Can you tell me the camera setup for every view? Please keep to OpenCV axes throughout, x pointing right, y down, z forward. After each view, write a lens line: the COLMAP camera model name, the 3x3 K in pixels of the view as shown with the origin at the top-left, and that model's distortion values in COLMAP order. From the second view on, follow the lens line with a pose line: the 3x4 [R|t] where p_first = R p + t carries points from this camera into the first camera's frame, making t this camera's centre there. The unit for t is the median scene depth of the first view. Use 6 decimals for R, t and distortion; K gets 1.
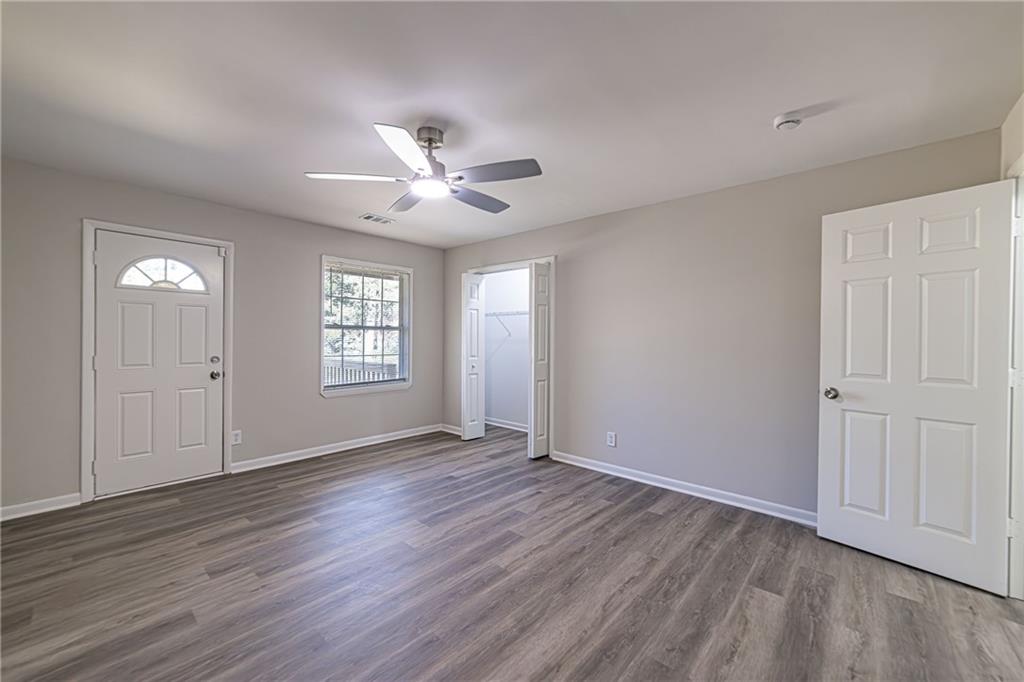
lens RADIAL K [[404.4, 0, 509.6], [0, 404.4, 340.2], [0, 0, 1]] dist [-0.000622, 0.000353]
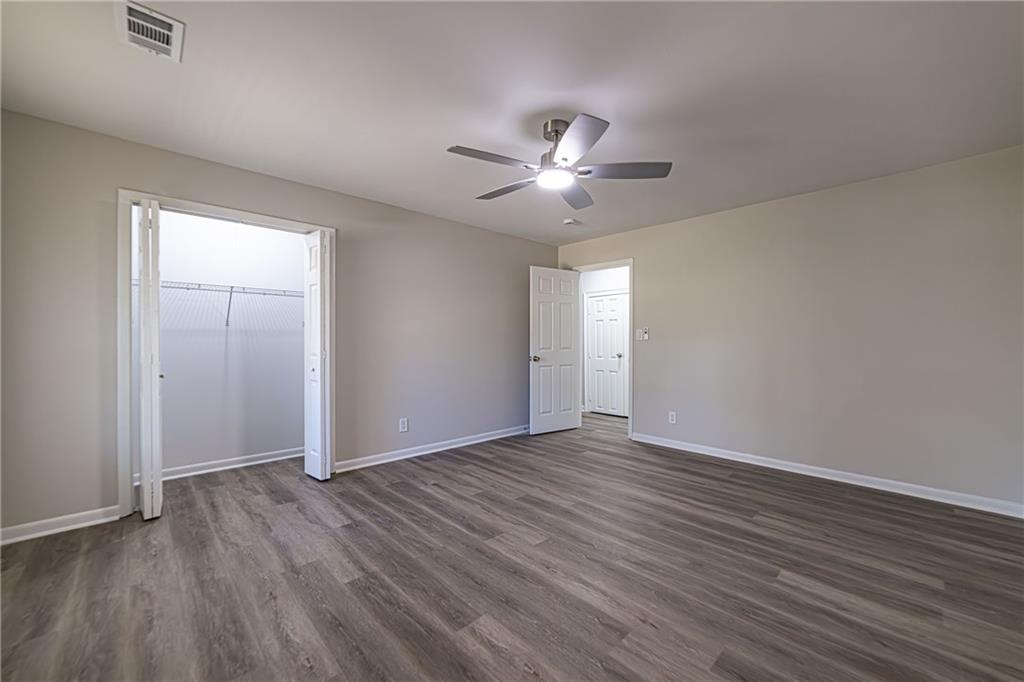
lens RADIAL K [[404.4, 0, 509.6], [0, 404.4, 341.3], [0, 0, 1]] dist [-0.000622, 0.000353]
pose [[0.084577, -0.010924, 0.996357, -0.912203], [0.002474, 0.999939, 0.010754, 0.020287], [-0.996414, 0.001556, 0.084598, 0.759217]]
